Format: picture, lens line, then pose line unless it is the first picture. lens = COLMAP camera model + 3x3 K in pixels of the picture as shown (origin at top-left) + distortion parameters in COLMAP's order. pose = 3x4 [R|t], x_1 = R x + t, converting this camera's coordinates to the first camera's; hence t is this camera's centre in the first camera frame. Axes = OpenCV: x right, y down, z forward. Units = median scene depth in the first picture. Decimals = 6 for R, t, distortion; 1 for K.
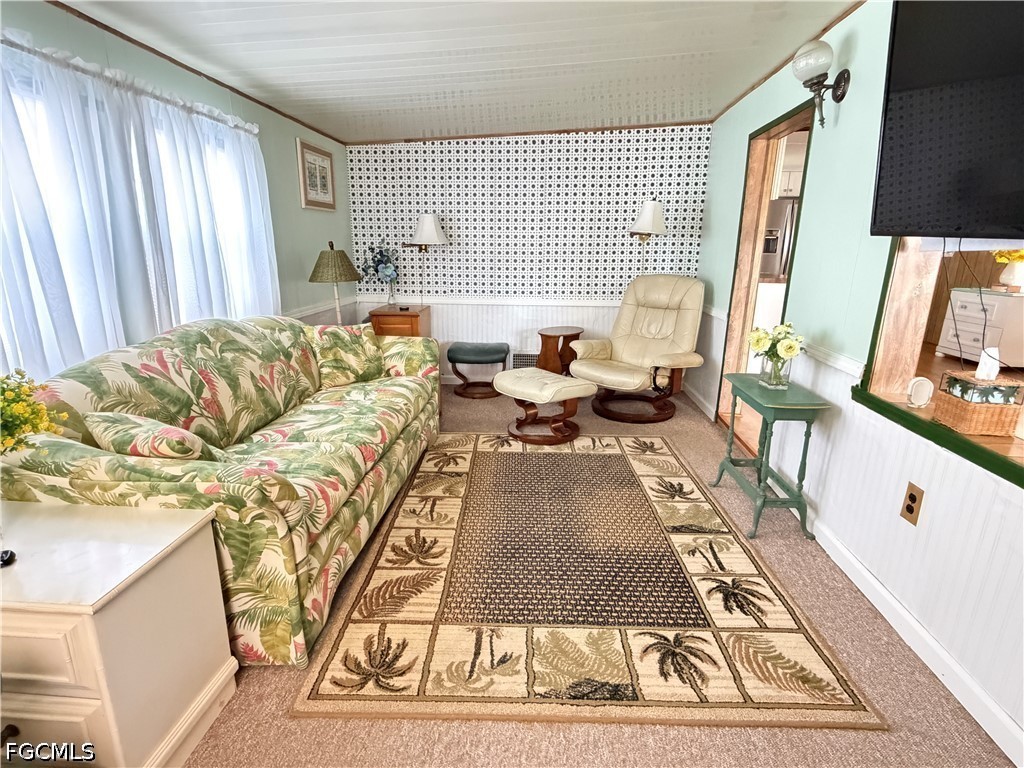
lens RADIAL K [[512.4, 0, 505.1], [0, 512.4, 381.7], [0, 0, 1]] dist [0.001799, 0.000590]
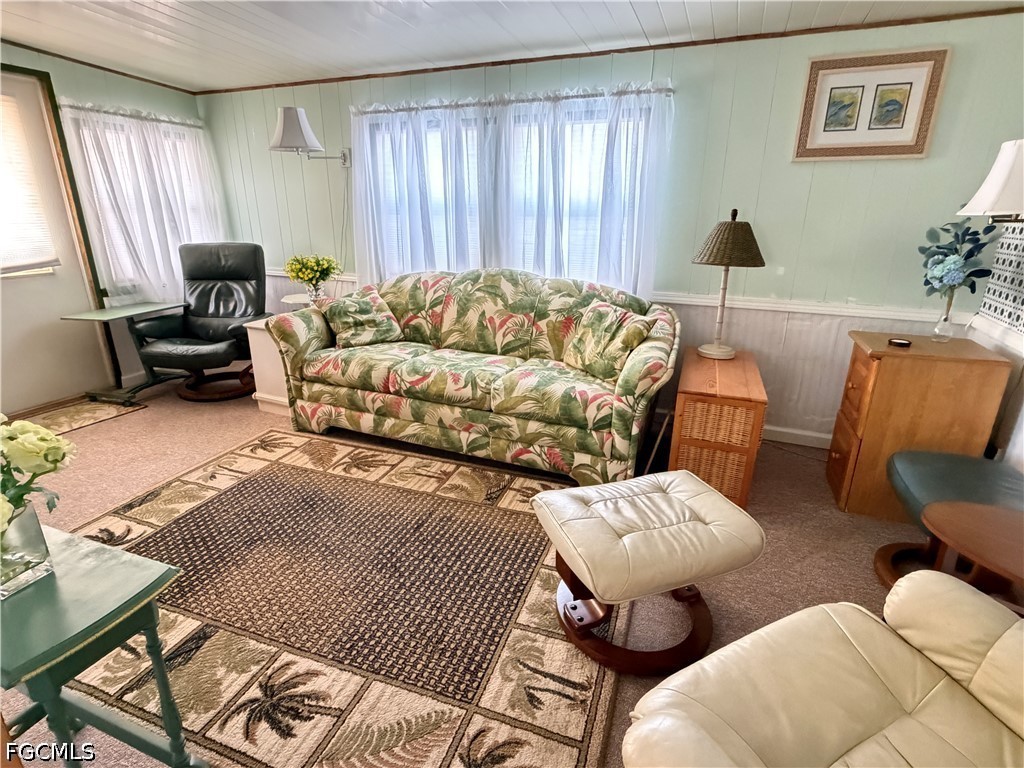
lens RADIAL K [[512.4, 0, 507.9], [0, 512.4, 379.9], [0, 0, 1]] dist [0.001799, 0.000590]
pose [[-0.299492, 0.295045, -0.907333, 0.731243], [-0.256155, 0.891204, 0.374352, -0.373147], [0.919070, 0.344534, -0.191331, 1.394722]]
